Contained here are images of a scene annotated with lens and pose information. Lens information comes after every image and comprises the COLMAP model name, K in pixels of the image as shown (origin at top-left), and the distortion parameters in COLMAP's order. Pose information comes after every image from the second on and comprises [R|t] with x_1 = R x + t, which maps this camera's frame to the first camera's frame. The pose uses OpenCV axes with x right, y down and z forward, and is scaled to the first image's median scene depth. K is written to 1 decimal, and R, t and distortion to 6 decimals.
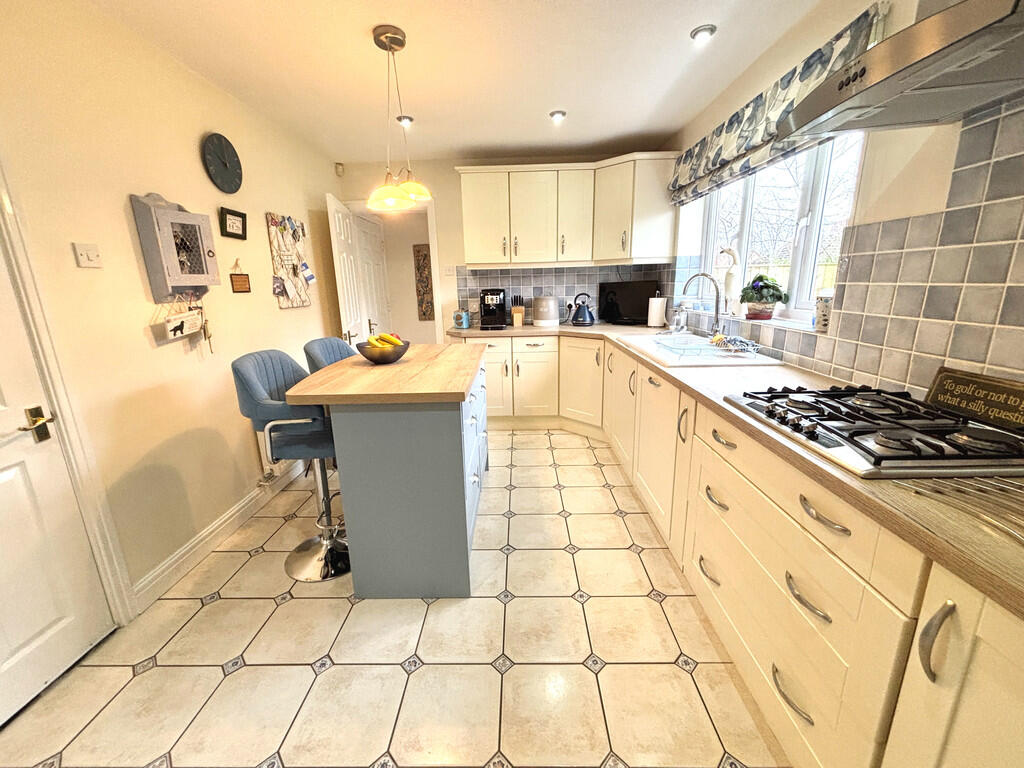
lens RADIAL K [[412.1, 0, 508.6], [0, 412.1, 380.7], [0, 0, 1]] dist [0.000174, 0.000458]
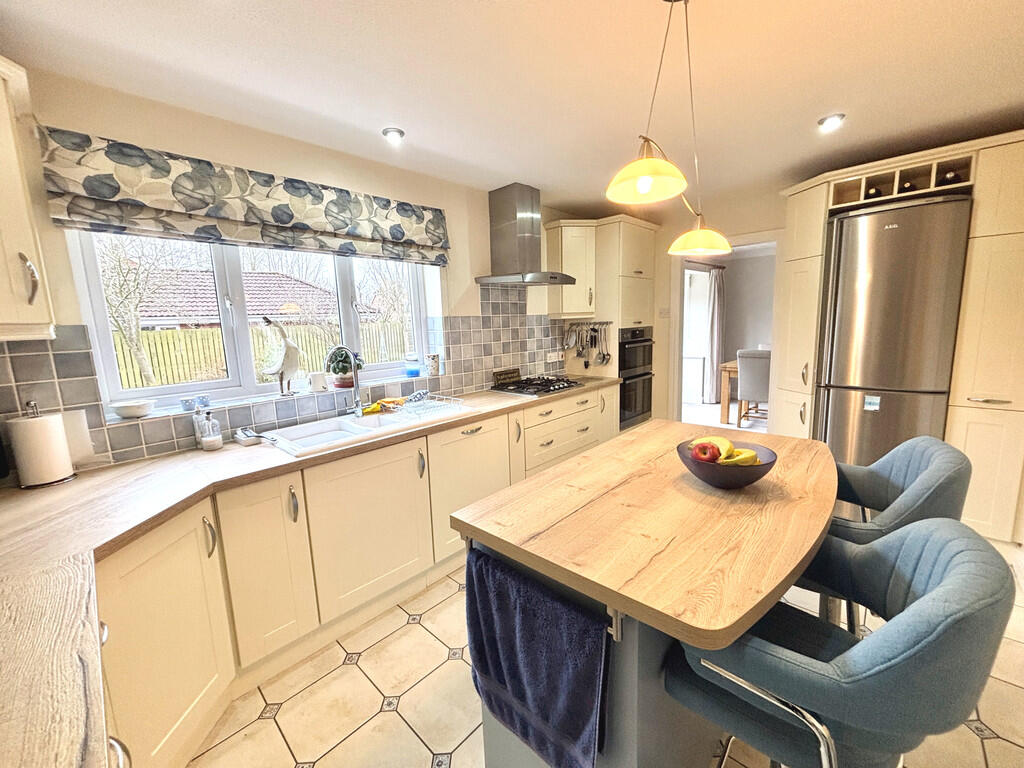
lens RADIAL K [[396.4, 0, 486.0], [0, 396.4, 387.9], [0, 0, 1]] dist [-0.021251, 0.000278]
pose [[-0.707673, -0.048431, 0.704878, -0.639114], [0.225886, 0.929779, 0.290666, -0.603535], [-0.669458, 0.364918, -0.647040, 2.356050]]
